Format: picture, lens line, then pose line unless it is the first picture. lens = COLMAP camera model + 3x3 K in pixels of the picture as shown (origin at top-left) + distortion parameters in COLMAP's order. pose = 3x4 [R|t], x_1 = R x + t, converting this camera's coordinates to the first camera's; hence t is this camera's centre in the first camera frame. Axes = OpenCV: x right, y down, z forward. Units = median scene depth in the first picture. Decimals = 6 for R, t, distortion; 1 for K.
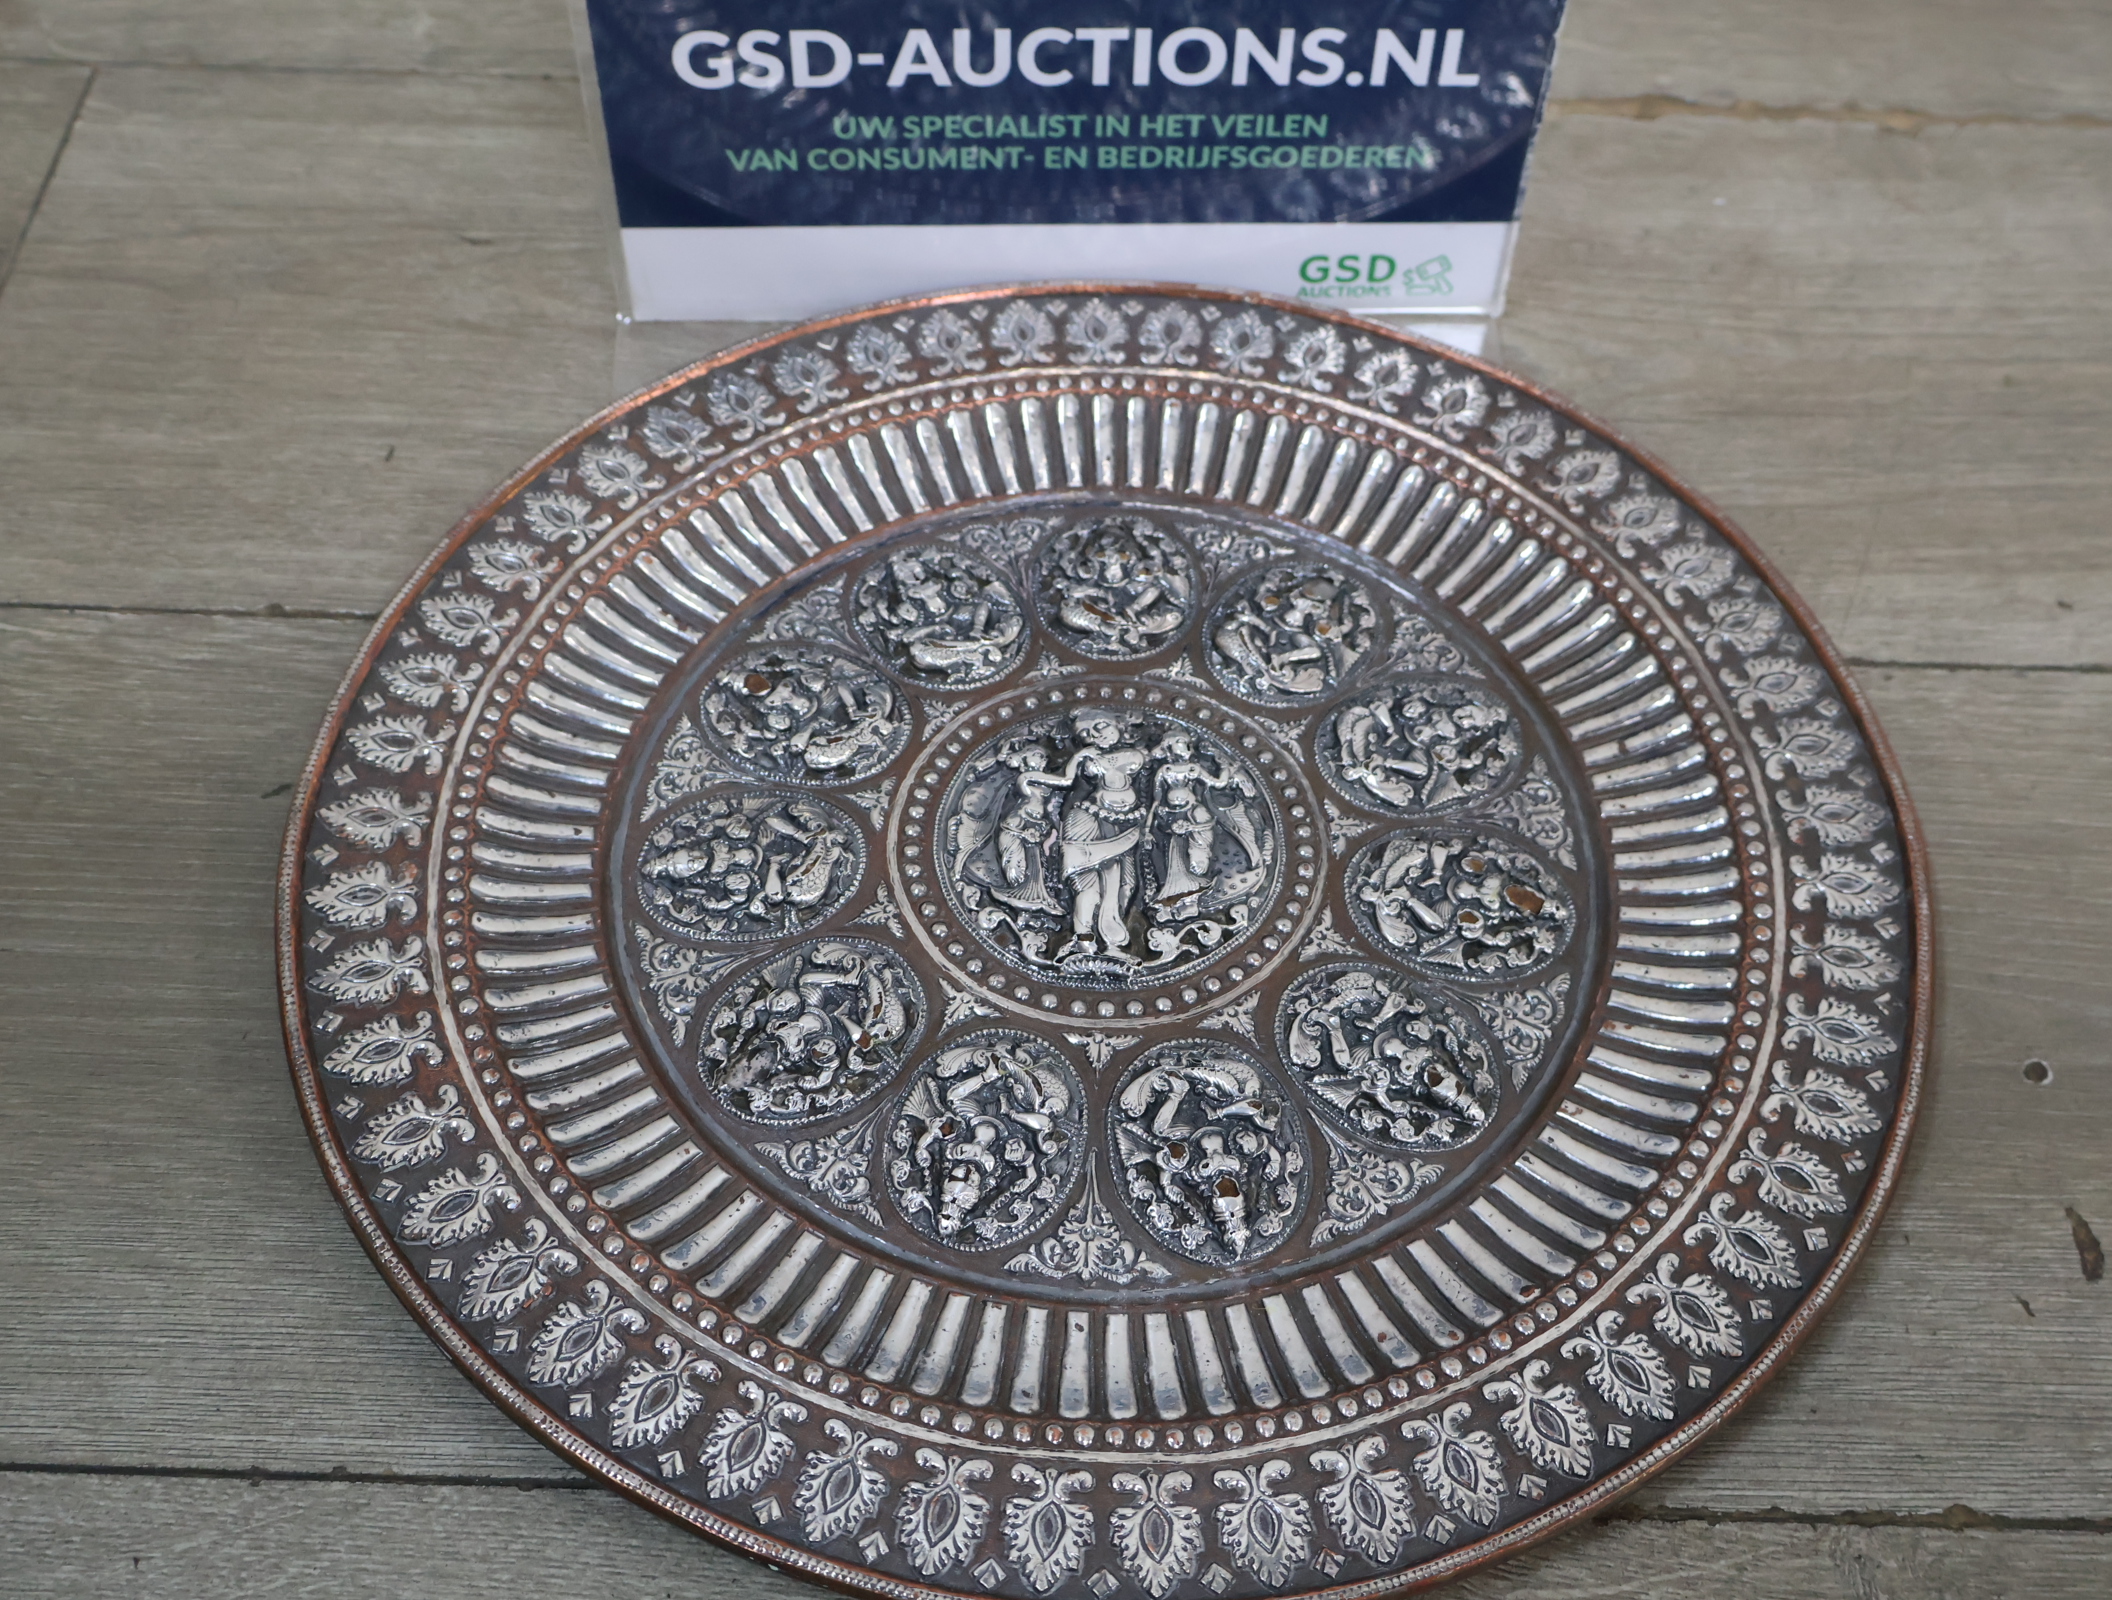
lens RADIAL K [[2487.6, 0, 1049.5], [0, 2487.6, 806.8], [0, 0, 1]] dist [0.005395, 0.000000]
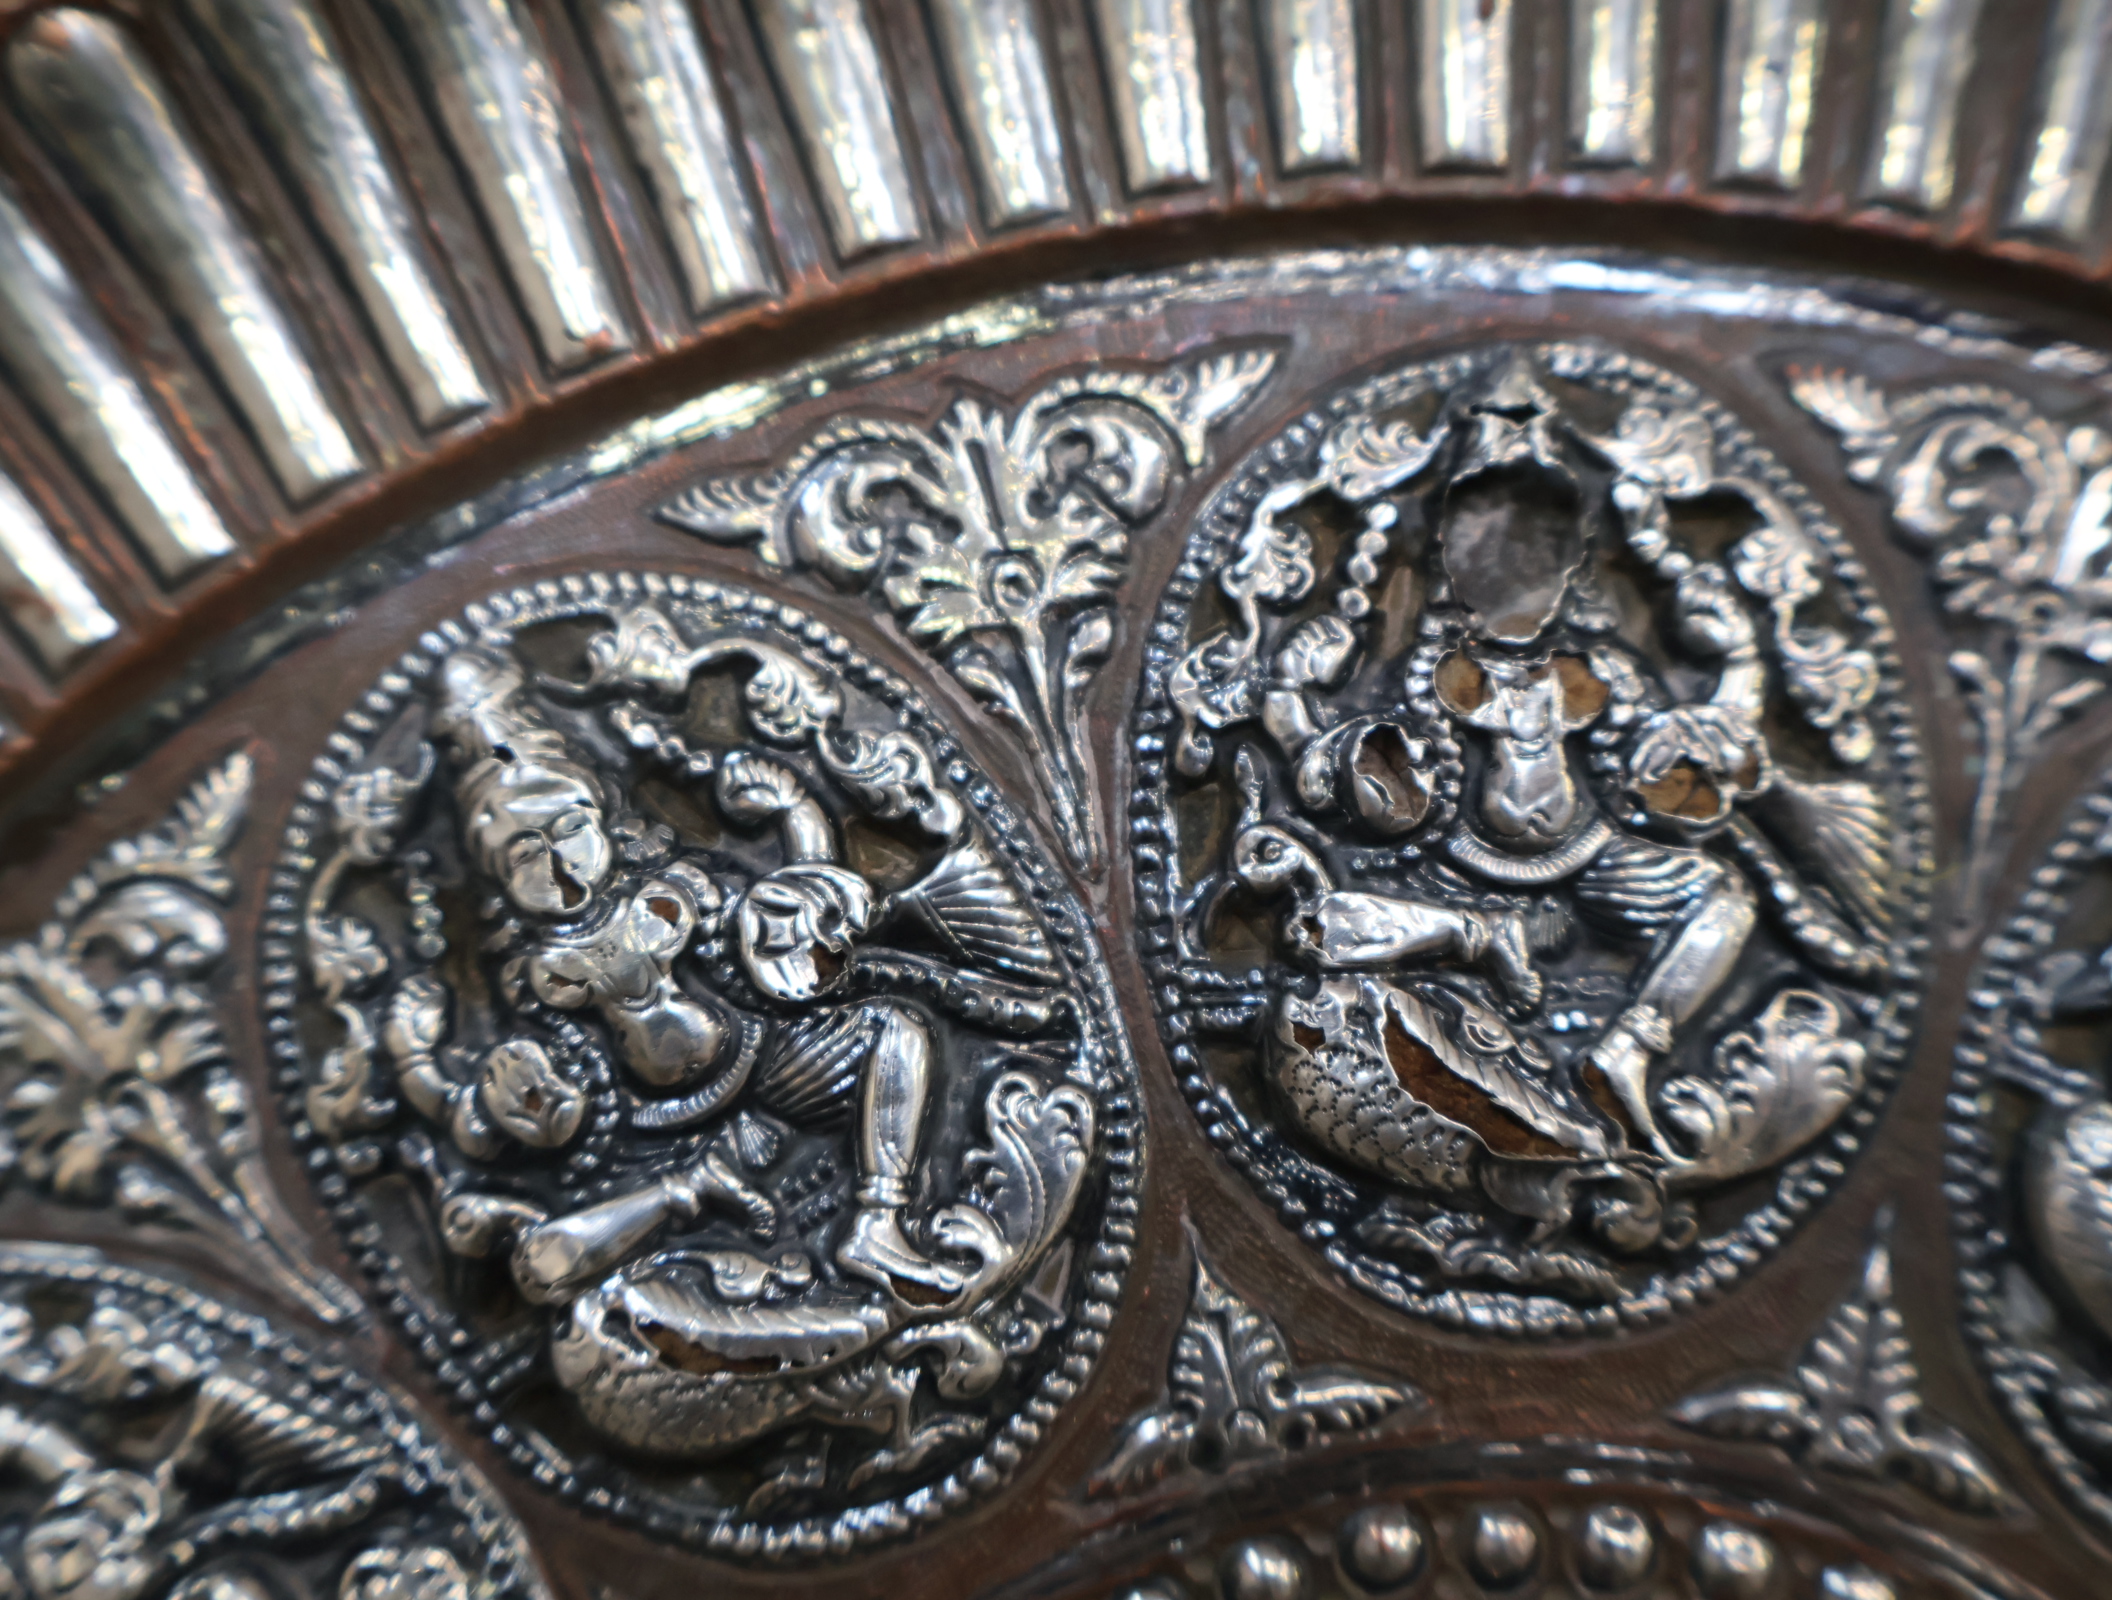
lens RADIAL K [[2487.6, 0, 1040.4], [0, 2487.6, 814.2], [0, 0, 1]] dist [0.005395, 0.000000]
pose [[0.999803, -0.019276, -0.004709, -0.016265], [0.018722, 0.837735, 0.545755, -0.240974], [-0.006575, -0.545736, 0.837931, 0.973324]]
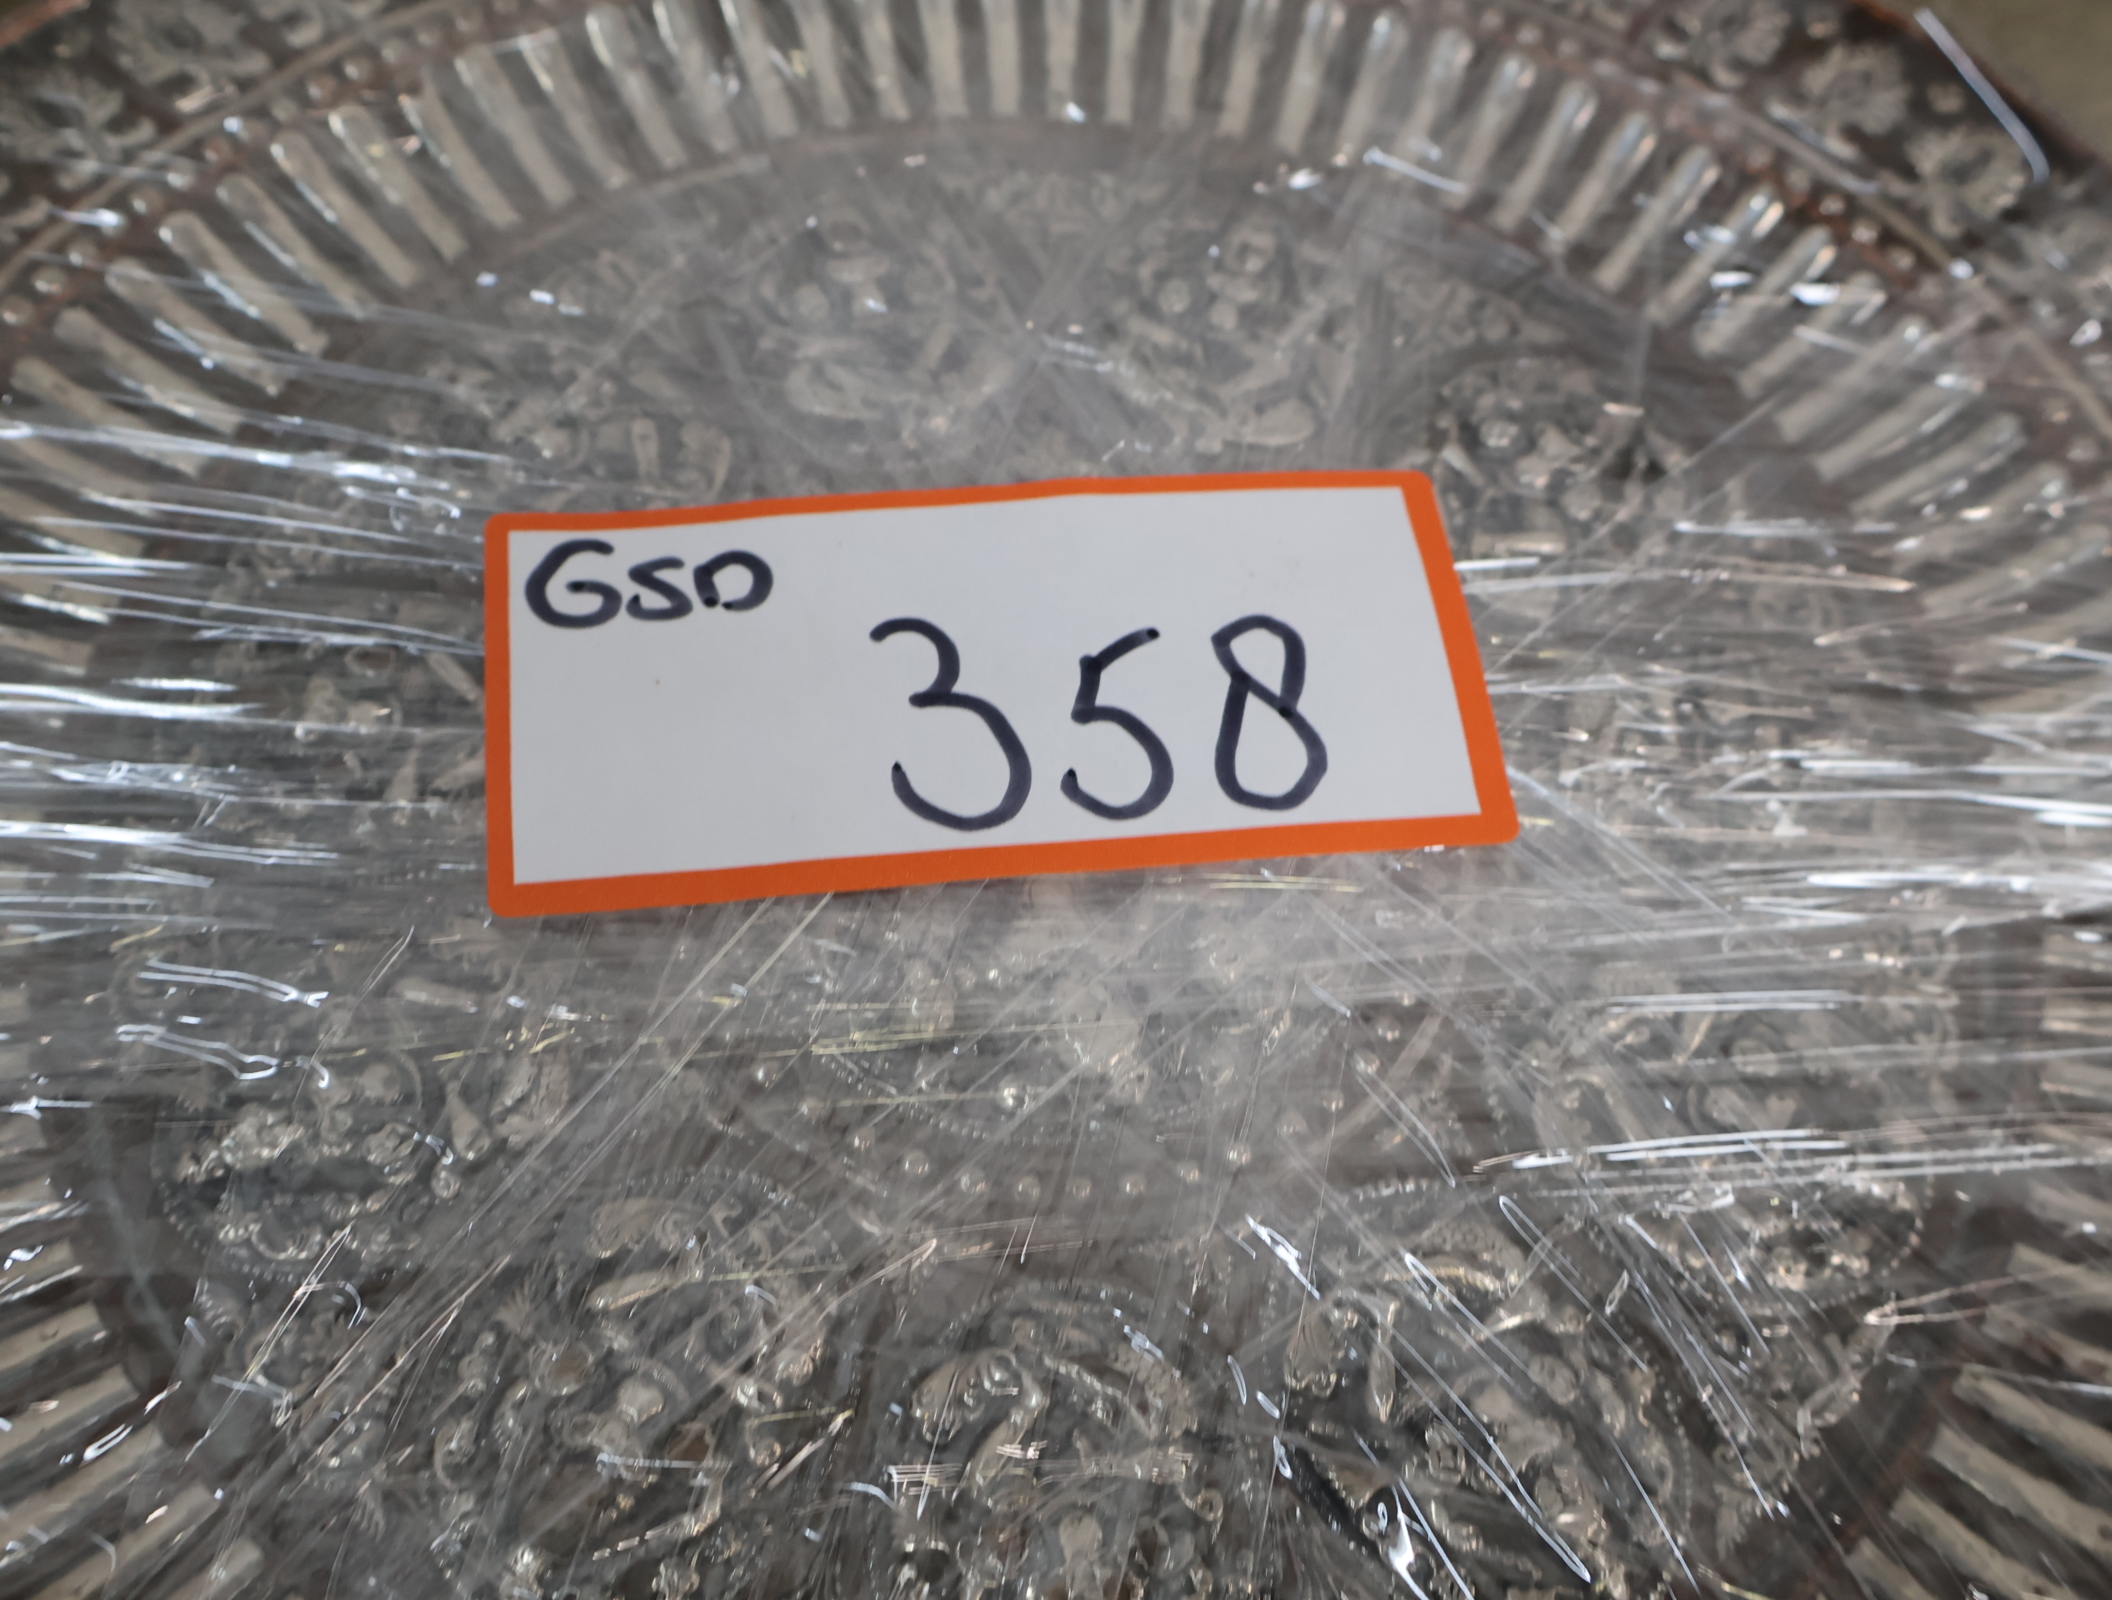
lens RADIAL K [[2487.6, 0, 1049.1], [0, 2487.6, 793.0], [0, 0, 1]] dist [0.005395, 0.000000]
pose [[-0.993943, 0.002934, -0.109858, 0.088029], [-0.102854, -0.376948, 0.920506, -0.493155], [-0.038710, 0.926230, 0.374966, 0.867216]]
